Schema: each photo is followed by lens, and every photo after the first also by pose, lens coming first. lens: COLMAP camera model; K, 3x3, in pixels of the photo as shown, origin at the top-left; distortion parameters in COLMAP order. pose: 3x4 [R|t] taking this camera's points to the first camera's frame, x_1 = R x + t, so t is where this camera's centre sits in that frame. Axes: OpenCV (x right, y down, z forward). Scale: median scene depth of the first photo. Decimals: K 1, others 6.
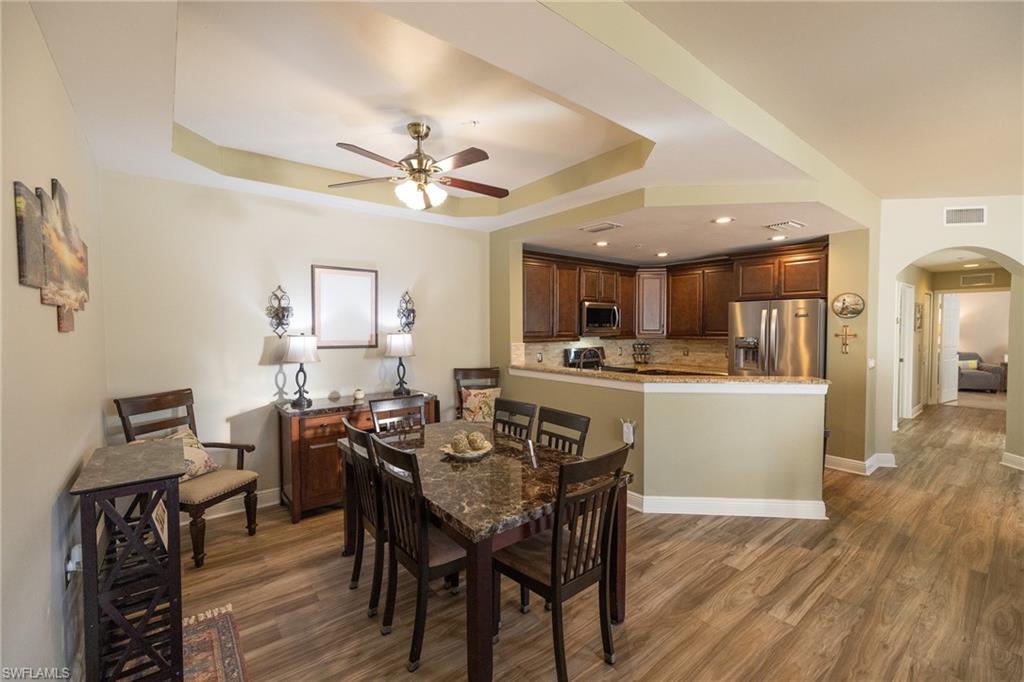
lens RADIAL K [[436.8, 0, 510.7], [0, 436.8, 337.4], [0, 0, 1]] dist [0.002212, 0.000378]
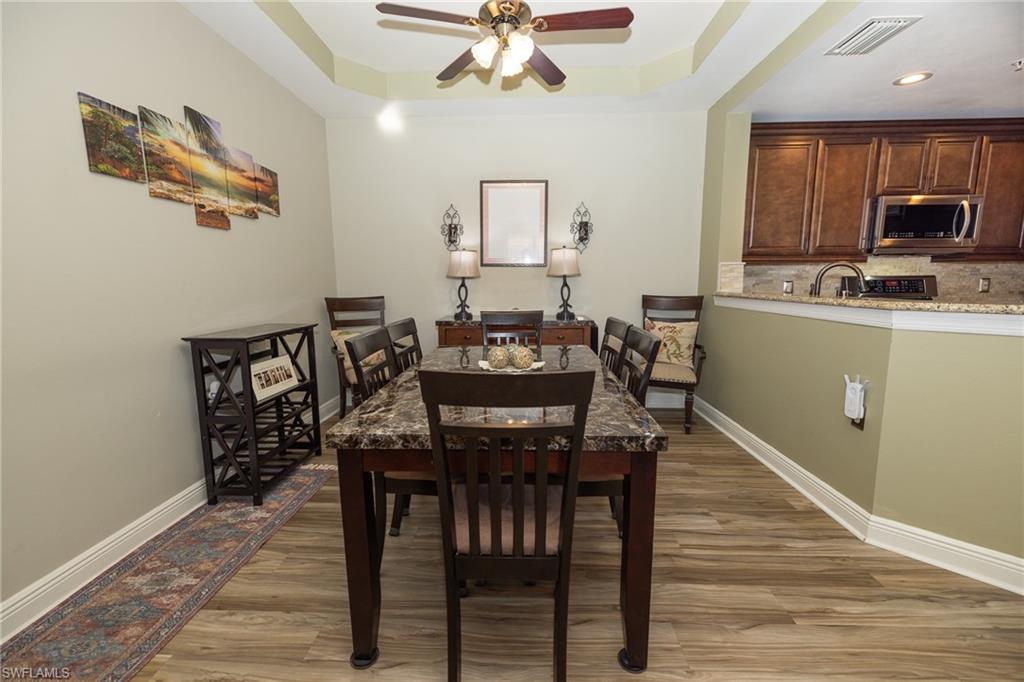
lens RADIAL K [[436.8, 0, 510.7], [0, 436.8, 337.4], [0, 0, 1]] dist [0.002212, 0.000378]
pose [[0.755333, 0.084191, -0.649911, 0.251245], [-0.014871, 0.993660, 0.111439, 0.070507], [0.655172, -0.074509, 0.751796, 0.250160]]
